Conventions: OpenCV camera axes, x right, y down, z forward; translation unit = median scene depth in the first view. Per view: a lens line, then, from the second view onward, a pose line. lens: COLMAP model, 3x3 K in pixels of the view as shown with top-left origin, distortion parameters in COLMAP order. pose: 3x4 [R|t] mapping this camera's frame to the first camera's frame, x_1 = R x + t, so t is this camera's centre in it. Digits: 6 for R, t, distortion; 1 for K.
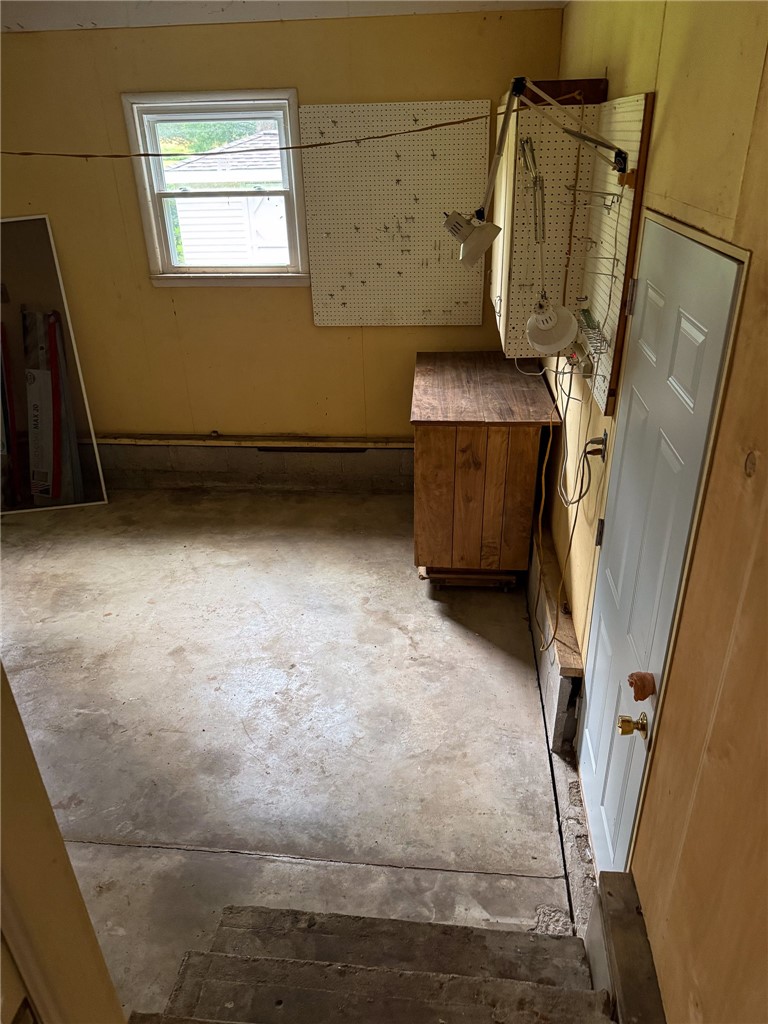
lens RADIAL K [[724.9, 0, 385.3], [0, 724.9, 510.3], [0, 0, 1]] dist [0.003010, -0.008416]
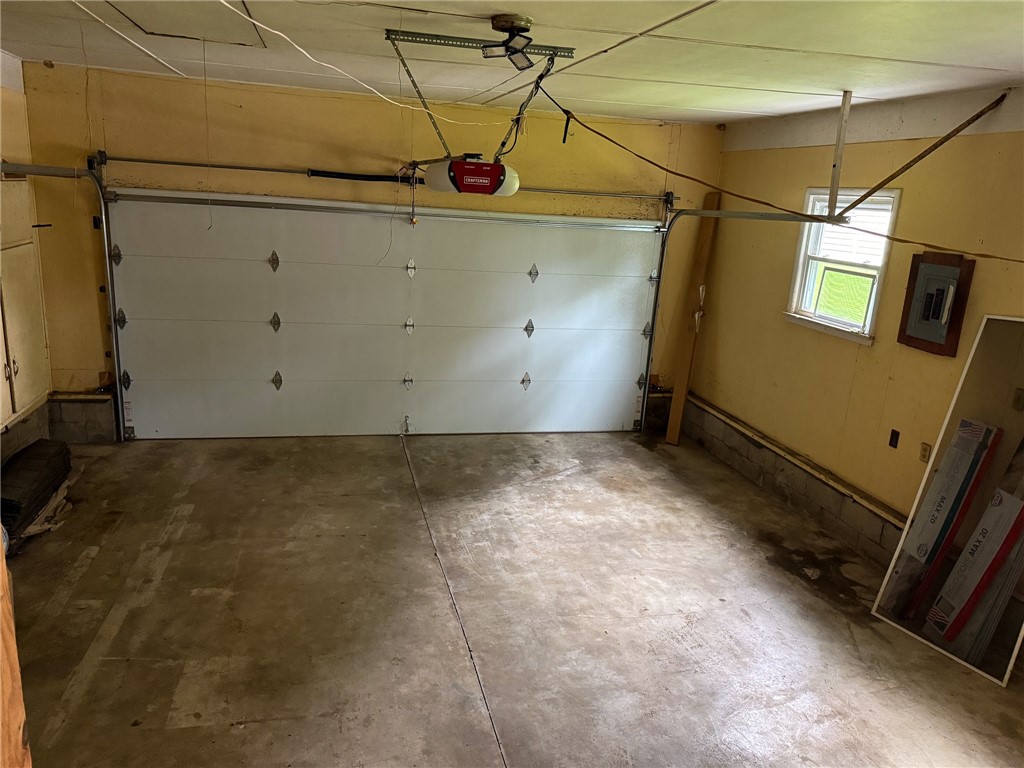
lens RADIAL K [[724.9, 0, 511.7], [0, 724.9, 385.6], [0, 0, 1]] dist [0.003010, -0.008416]
pose [[0.333363, 0.279307, -0.900476, 0.027816], [-0.498872, 0.862701, 0.082904, -0.088348], [0.799997, 0.421586, 0.426931, 0.160912]]
